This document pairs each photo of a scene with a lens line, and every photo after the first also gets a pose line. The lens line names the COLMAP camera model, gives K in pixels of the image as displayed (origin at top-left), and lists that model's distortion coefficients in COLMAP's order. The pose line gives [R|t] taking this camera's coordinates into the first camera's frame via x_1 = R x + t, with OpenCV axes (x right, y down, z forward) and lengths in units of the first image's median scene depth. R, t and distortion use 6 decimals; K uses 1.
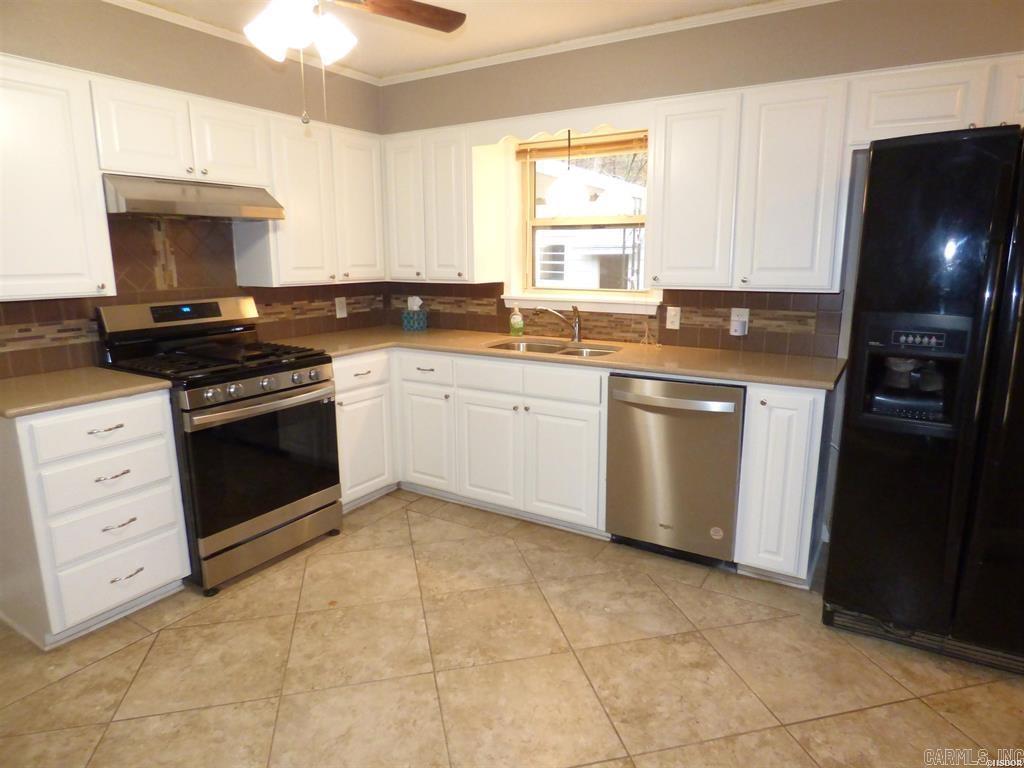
lens RADIAL K [[621.2, 0, 512.4], [0, 621.2, 383.2], [0, 0, 1]] dist [-0.012031, 0.000745]
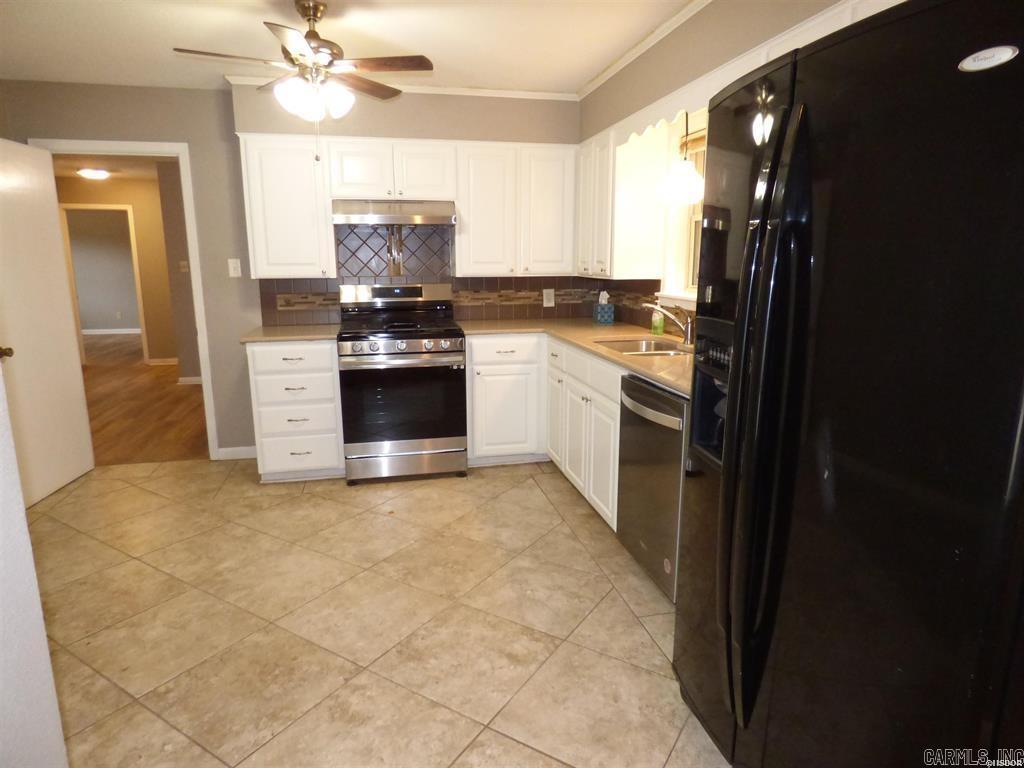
lens RADIAL K [[621.2, 0, 513.0], [0, 621.2, 384.9], [0, 0, 1]] dist [-0.012031, 0.000745]
pose [[0.699318, 0.143580, -0.700243, 0.685430], [-0.142695, 0.987943, 0.060065, -0.029741], [0.700424, 0.057917, 0.711374, 0.189622]]
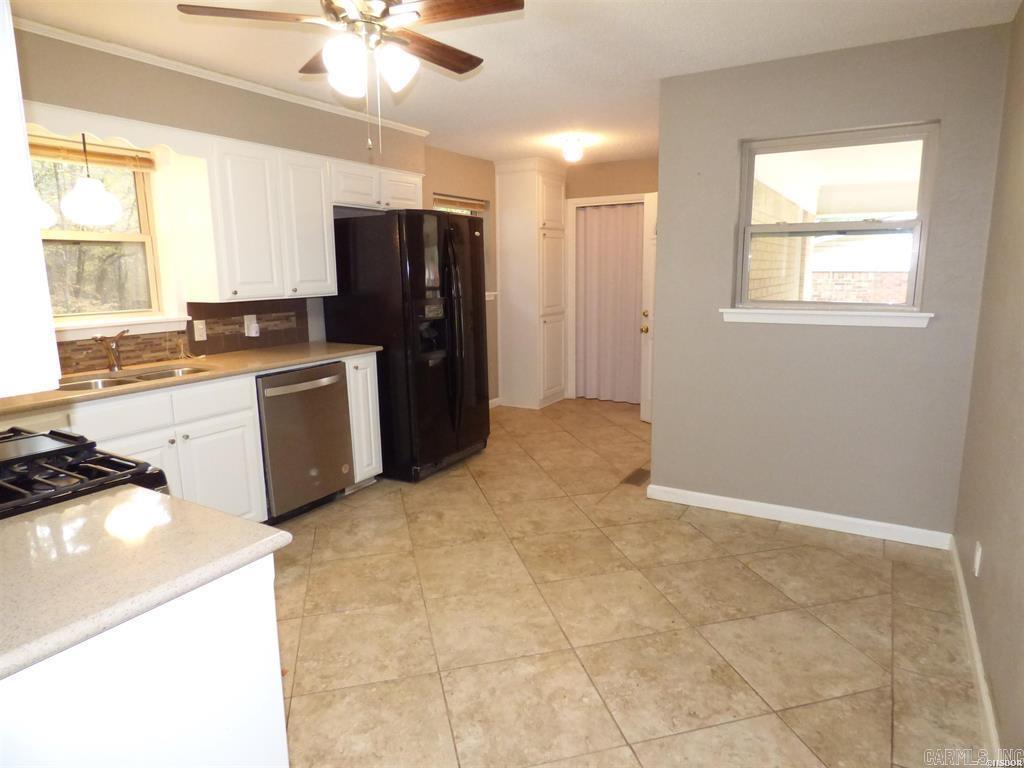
lens RADIAL K [[621.2, 0, 513.5], [0, 621.2, 385.7], [0, 0, 1]] dist [-0.012031, 0.000745]
pose [[-0.014790, -0.181822, 0.983220, -0.928468], [0.213536, 0.960068, 0.180753, -0.100645], [-0.976823, 0.212626, 0.024626, 0.503953]]
